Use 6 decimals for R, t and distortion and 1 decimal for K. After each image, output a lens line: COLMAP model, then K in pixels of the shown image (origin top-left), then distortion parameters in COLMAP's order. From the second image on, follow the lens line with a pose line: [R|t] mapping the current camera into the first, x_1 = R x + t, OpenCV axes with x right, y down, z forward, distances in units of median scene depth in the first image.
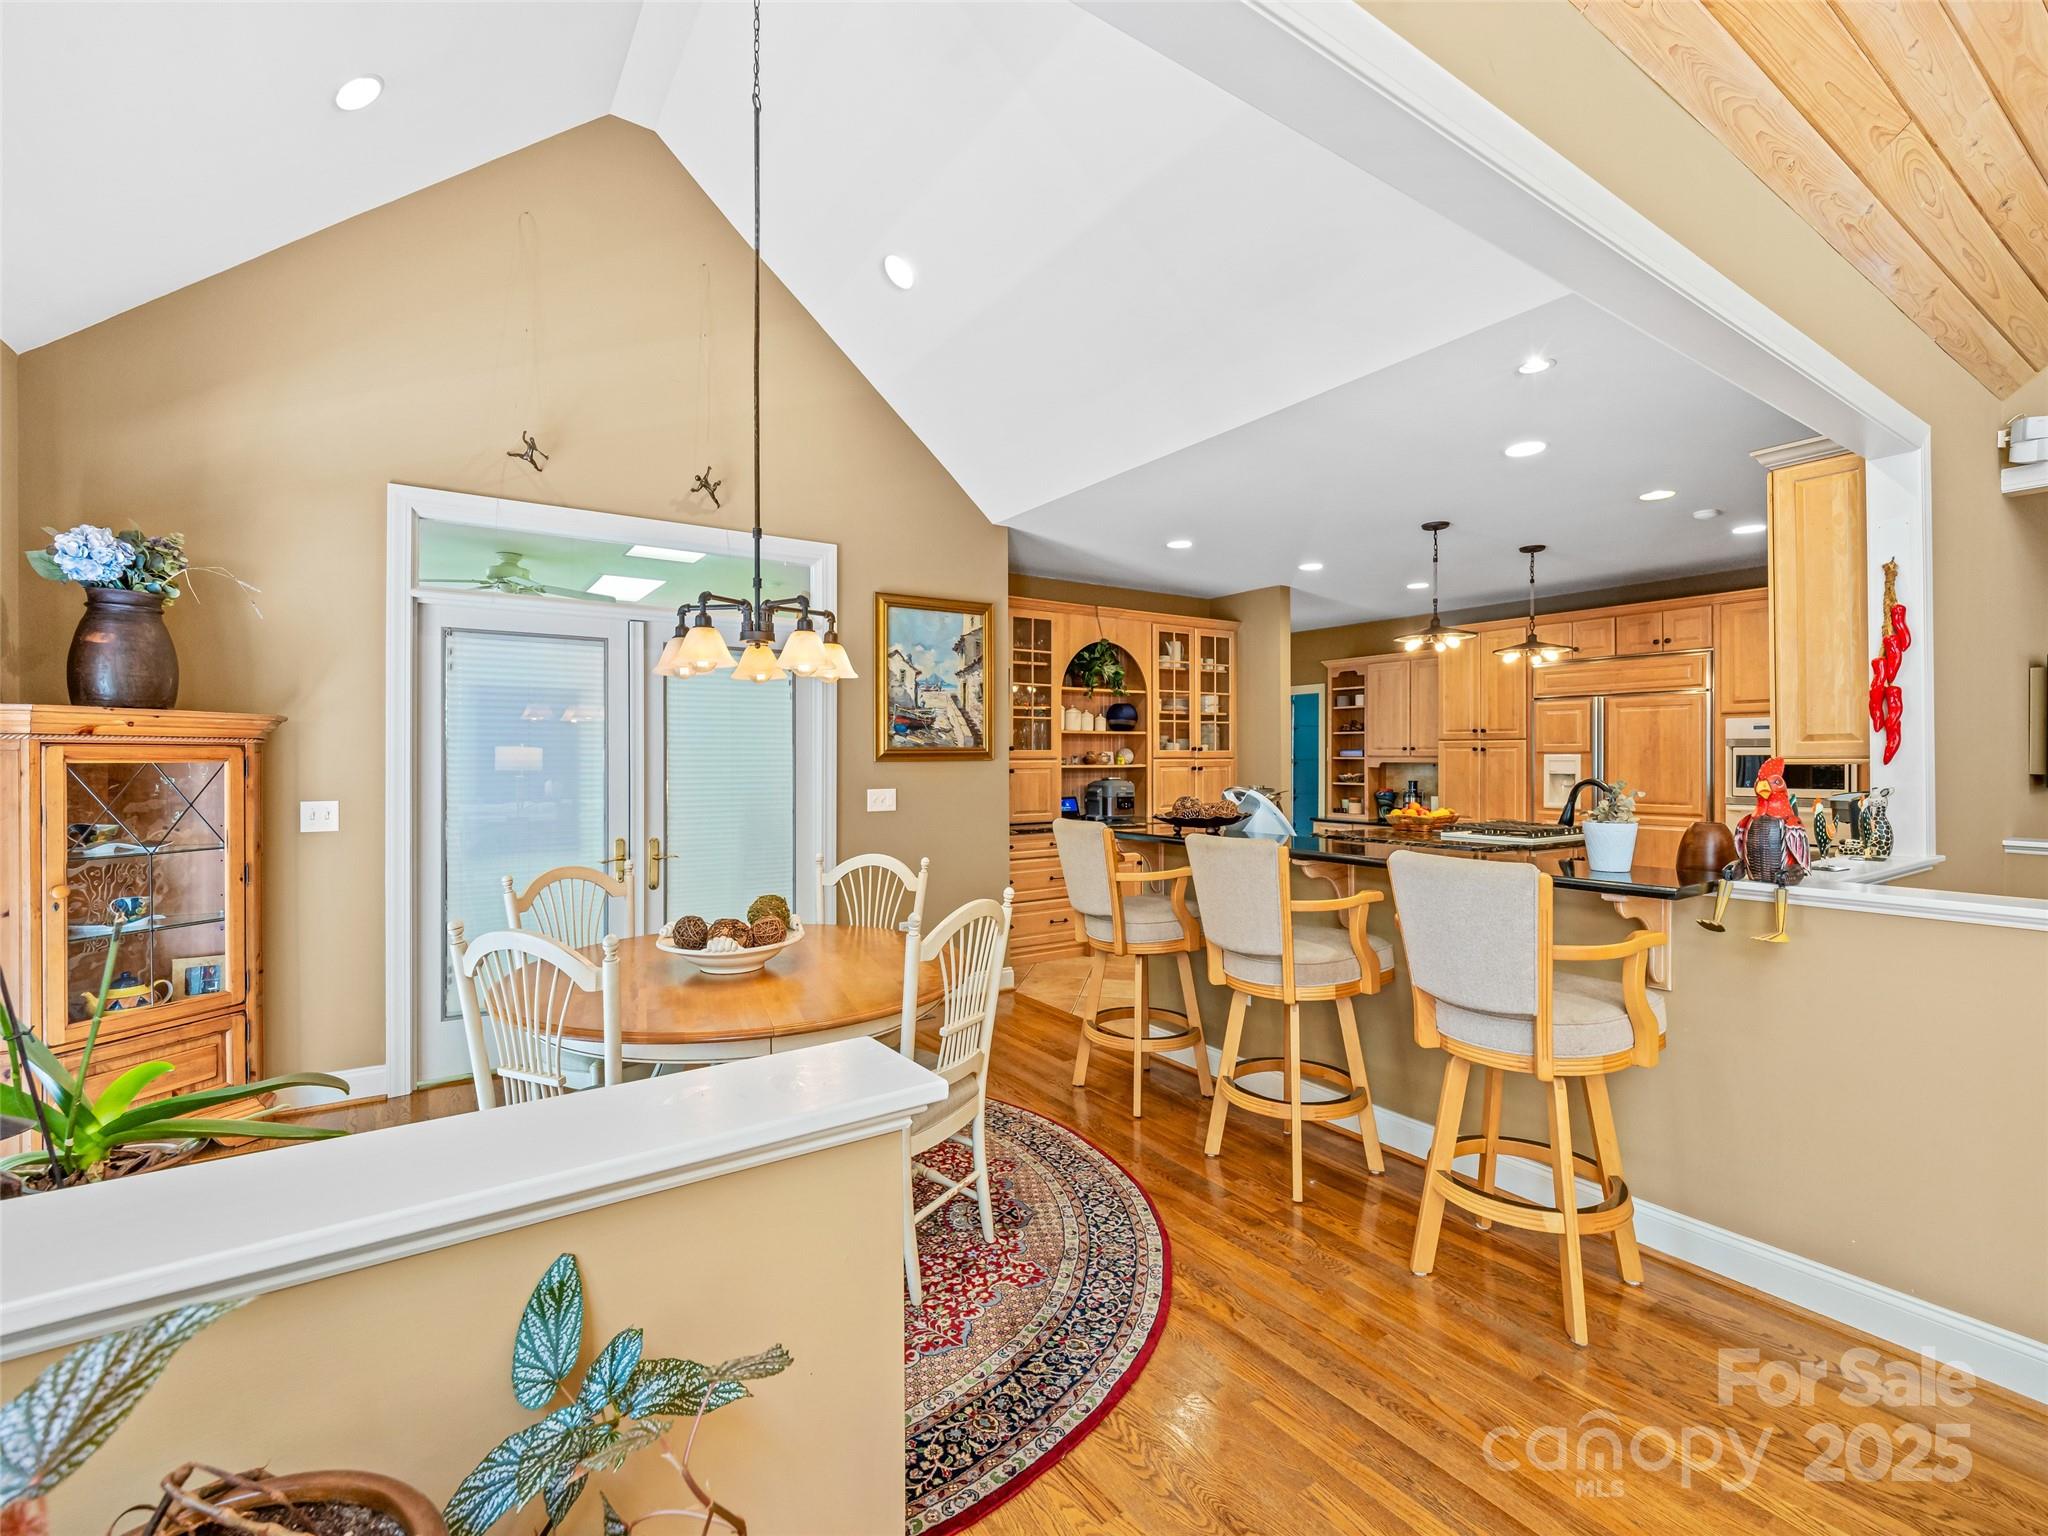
lens RADIAL K [[936.2, 0, 1032.0], [0, 936.2, 754.1], [0, 0, 1]] dist [0.000683, 0.000801]
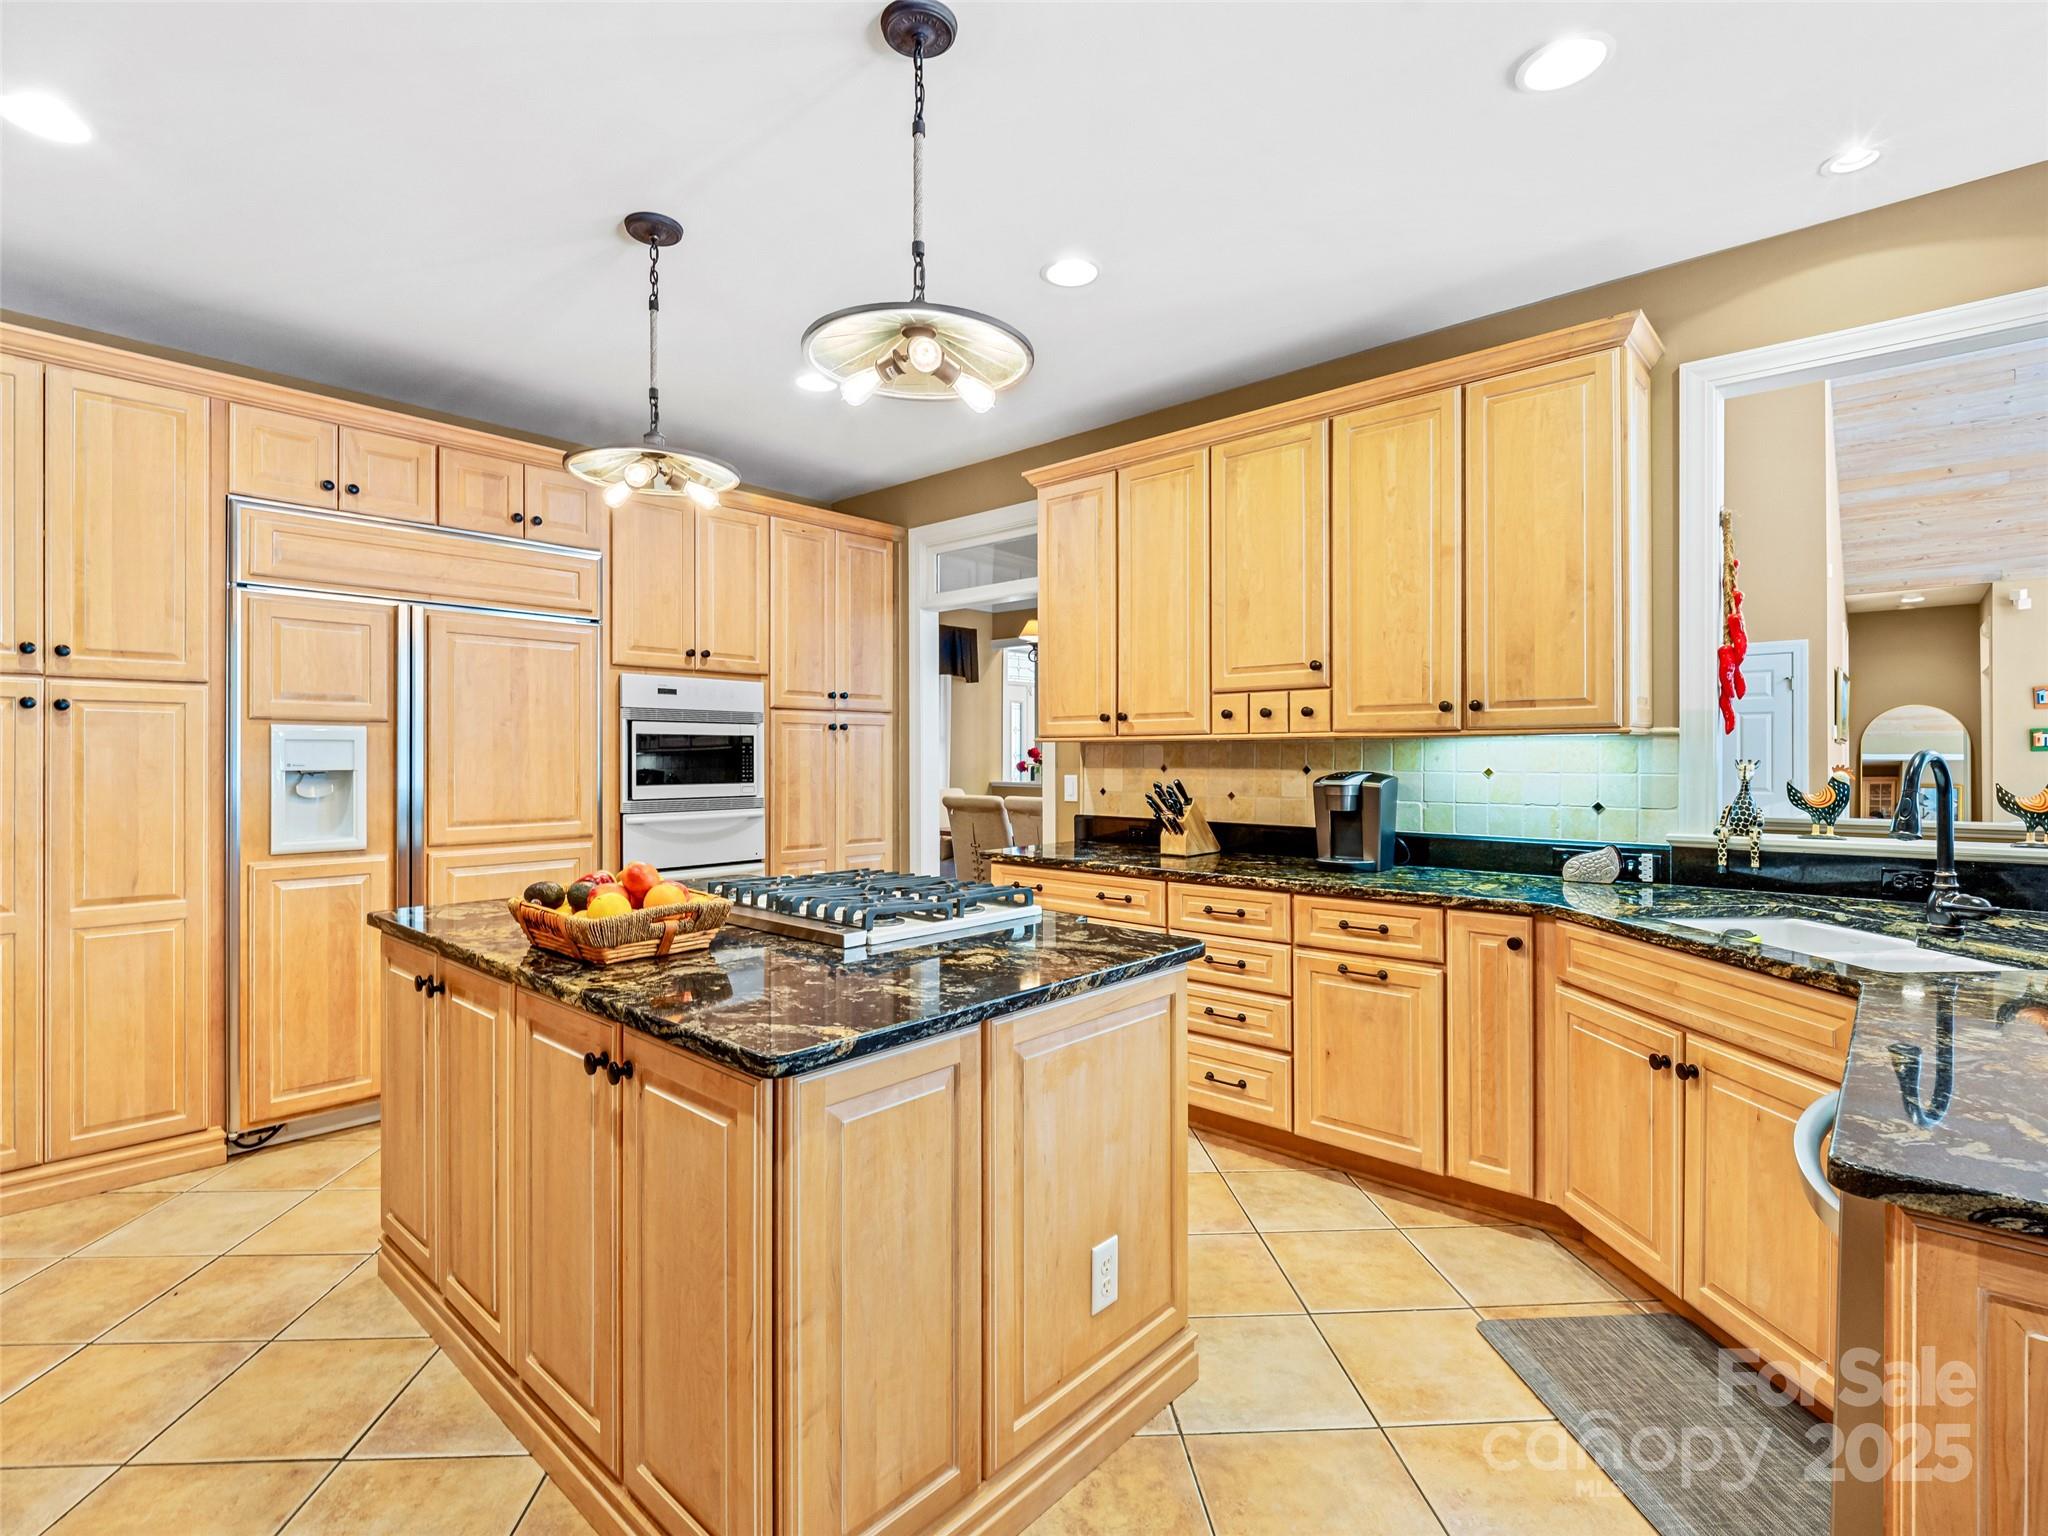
lens RADIAL K [[997.8, 0, 1019.9], [0, 997.8, 758.6], [0, 0, 1]] dist [0.009480, -0.003589]
pose [[-0.220627, 0.000490, 0.975358, 0.058660], [-0.002377, 0.999997, -0.001040, 0.017404], [-0.975355, -0.002548, -0.220625, 0.898920]]
